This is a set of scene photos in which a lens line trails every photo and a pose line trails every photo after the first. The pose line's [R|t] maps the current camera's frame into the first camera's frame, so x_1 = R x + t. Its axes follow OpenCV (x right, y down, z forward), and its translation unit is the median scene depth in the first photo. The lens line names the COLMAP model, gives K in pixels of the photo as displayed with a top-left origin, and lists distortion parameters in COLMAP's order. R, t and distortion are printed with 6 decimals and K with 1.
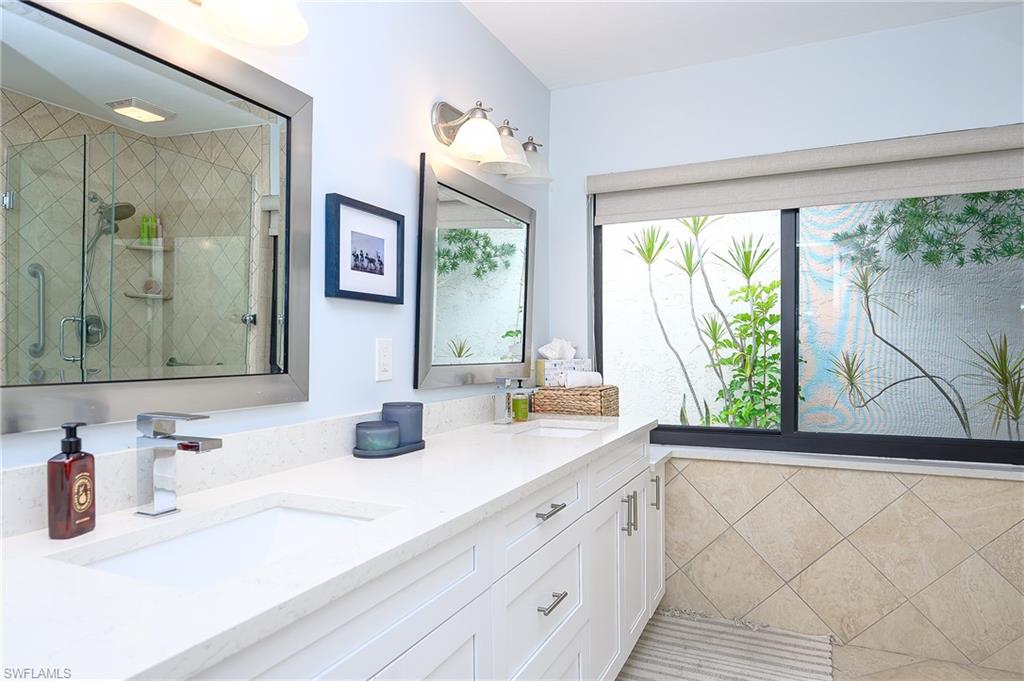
lens RADIAL K [[623.5, 0, 513.9], [0, 623.5, 346.7], [0, 0, 1]] dist [-0.005228, 0.000433]
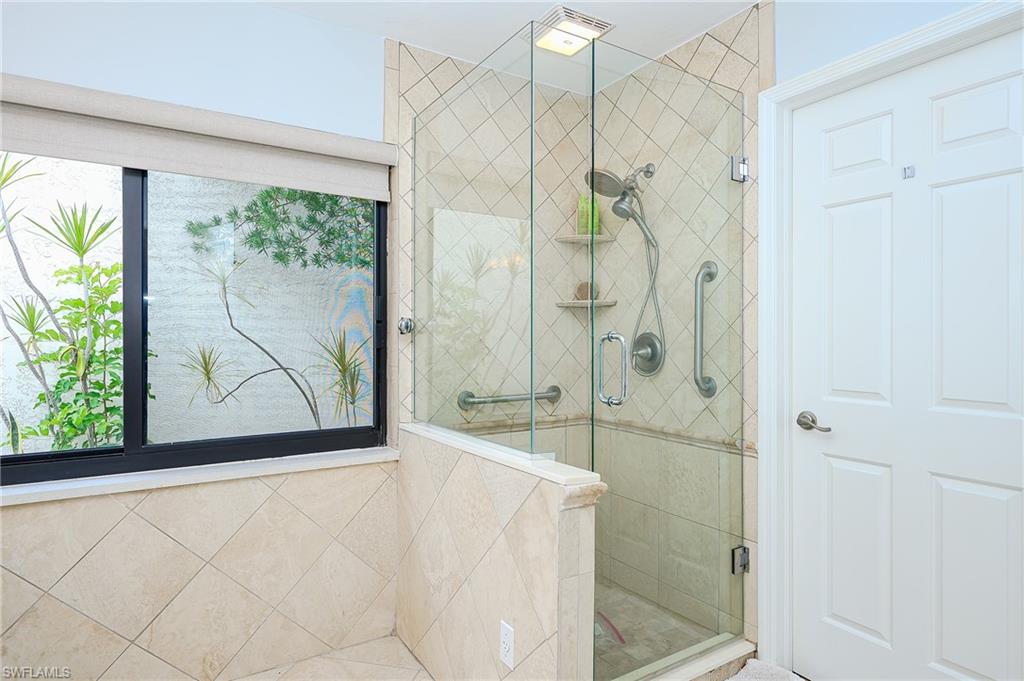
lens RADIAL K [[563.4, 0, 513.5], [0, 563.4, 344.7], [0, 0, 1]] dist [-0.000096, -0.001017]
pose [[0.536482, -0.007756, 0.843876, 0.058335], [-0.002929, 0.999935, 0.011052, -0.002840], [-0.843907, -0.008401, 0.536424, 0.127113]]
